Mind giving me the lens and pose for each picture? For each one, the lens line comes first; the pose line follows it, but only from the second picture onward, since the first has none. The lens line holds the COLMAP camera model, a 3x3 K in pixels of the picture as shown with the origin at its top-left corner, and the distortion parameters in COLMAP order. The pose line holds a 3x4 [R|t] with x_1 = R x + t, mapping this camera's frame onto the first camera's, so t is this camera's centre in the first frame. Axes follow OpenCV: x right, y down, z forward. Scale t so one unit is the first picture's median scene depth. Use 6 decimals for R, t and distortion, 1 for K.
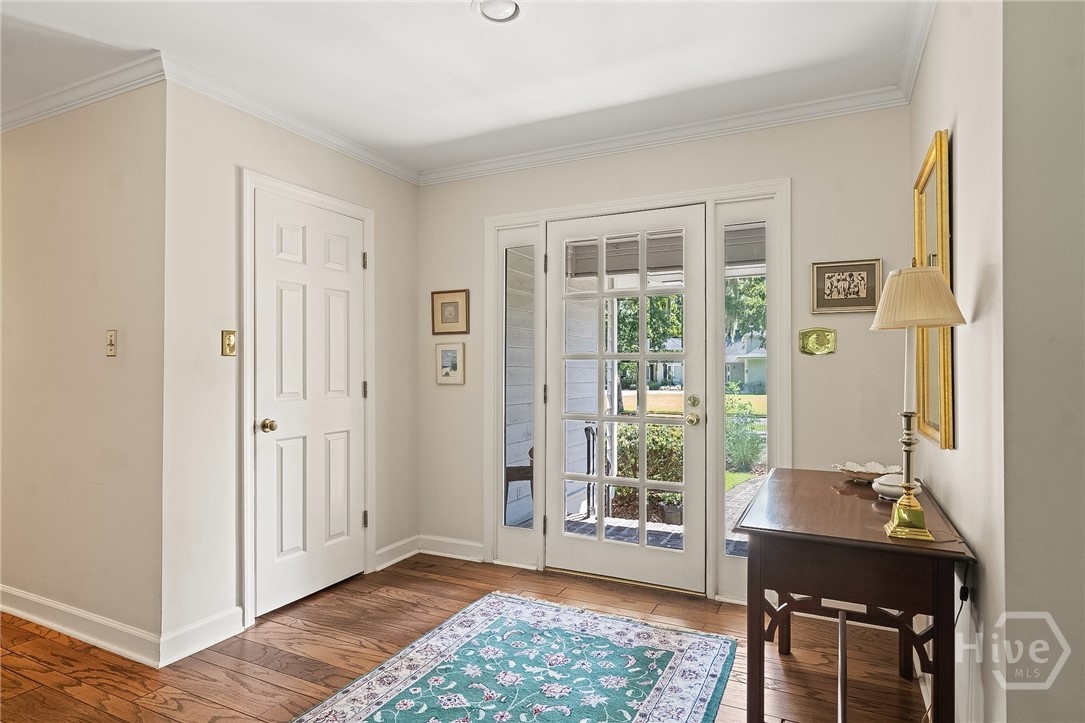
lens RADIAL K [[631.2, 0, 539.6], [0, 631.2, 362.9], [0, 0, 1]] dist [0.005007, 0.000229]
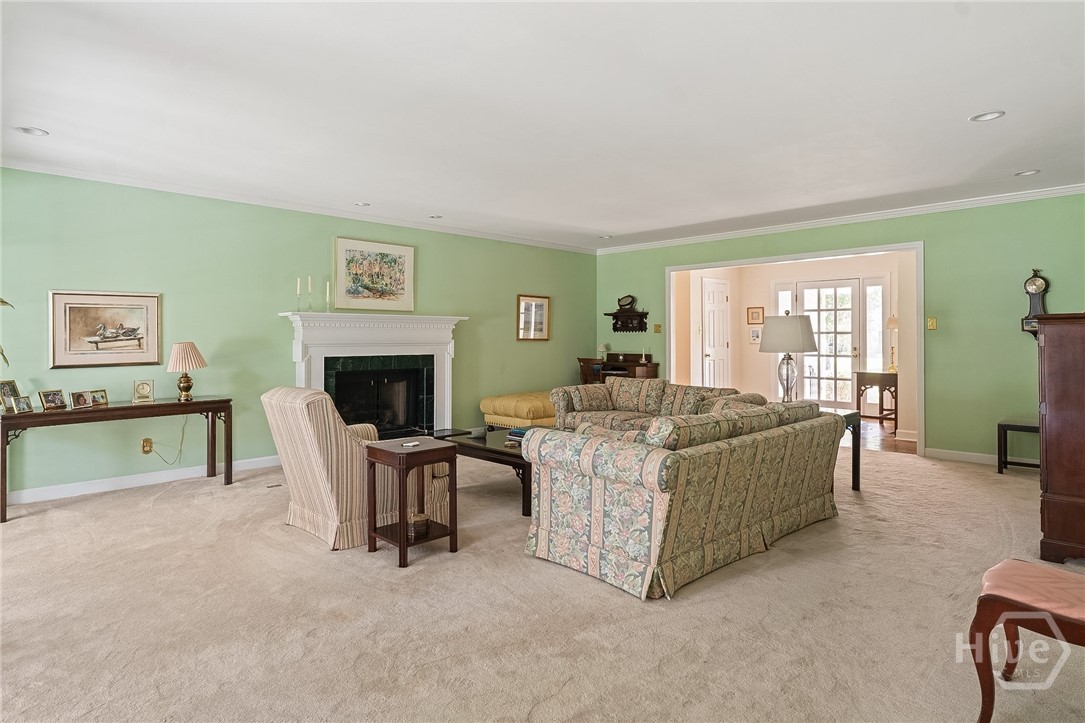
lens RADIAL K [[631.2, 0, 531.9], [0, 631.2, 328.9], [0, 0, 1]] dist [0.005007, 0.000229]
pose [[0.950130, -0.004012, -0.311829, -0.227396], [0.003886, 0.999992, -0.001027, -0.030127], [0.311831, -0.000236, 0.950138, -1.934284]]
